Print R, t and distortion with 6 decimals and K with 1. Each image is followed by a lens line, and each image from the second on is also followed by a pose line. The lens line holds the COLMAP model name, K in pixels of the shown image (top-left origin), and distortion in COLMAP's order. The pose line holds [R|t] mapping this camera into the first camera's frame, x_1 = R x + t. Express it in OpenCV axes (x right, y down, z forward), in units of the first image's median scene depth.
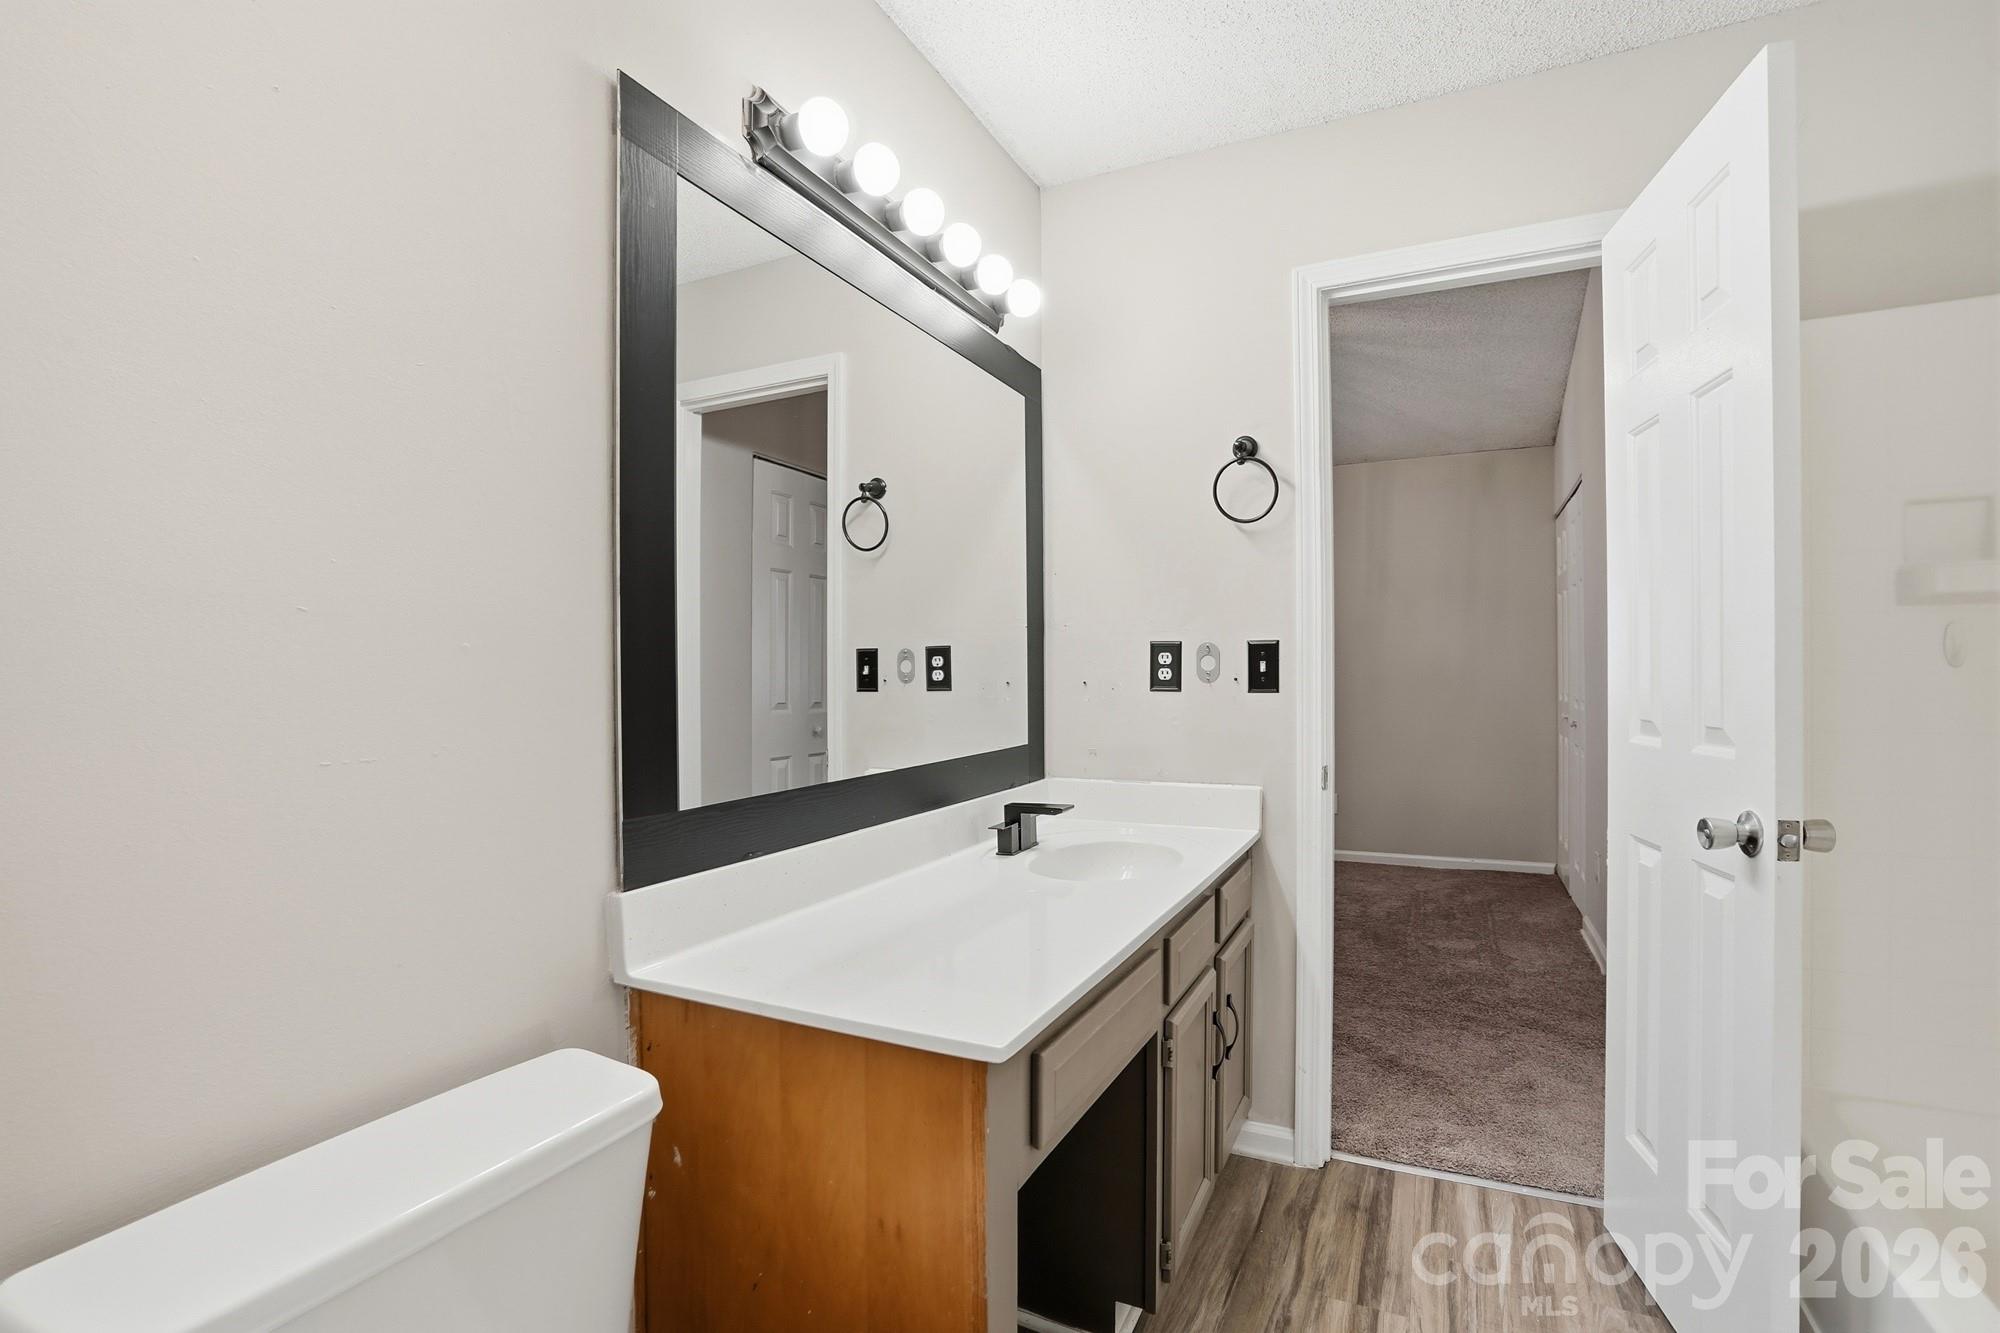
lens RADIAL K [[949.8, 0, 1003.7], [0, 949.8, 657.6], [0, 0, 1]] dist [-0.062942, 0.025506]
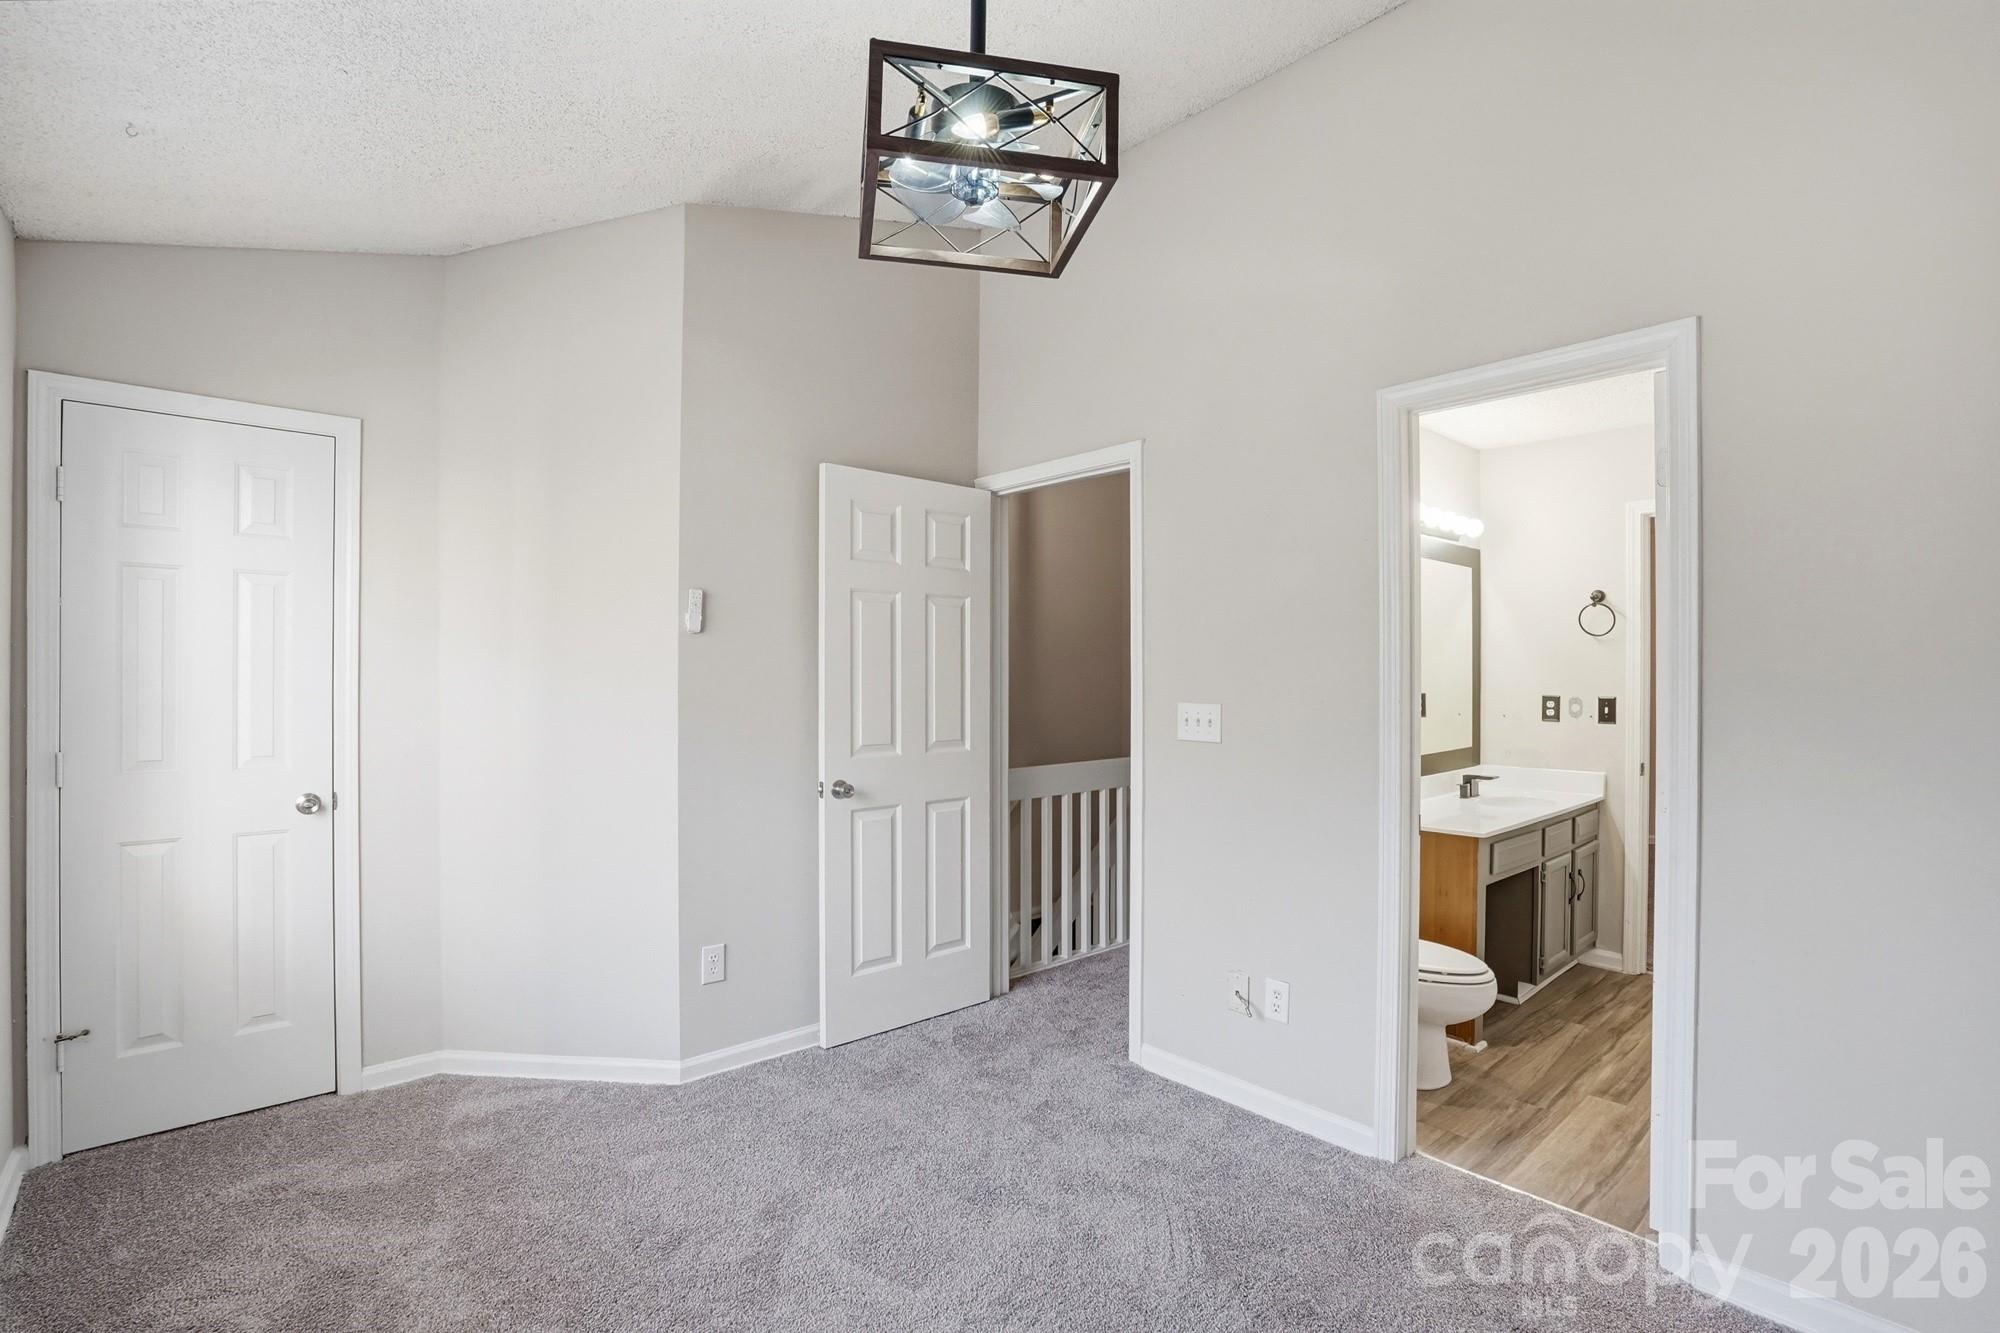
lens RADIAL K [[937.0, 0, 1000.0], [0, 937.0, 666.5], [0, 0, 1]] dist [-0.067551, 0.023298]
pose [[0.921128, 0.005873, -0.389215, -0.141014], [-0.001210, 0.999925, 0.012225, -0.101586], [0.389257, -0.010790, 0.921066, -1.197152]]
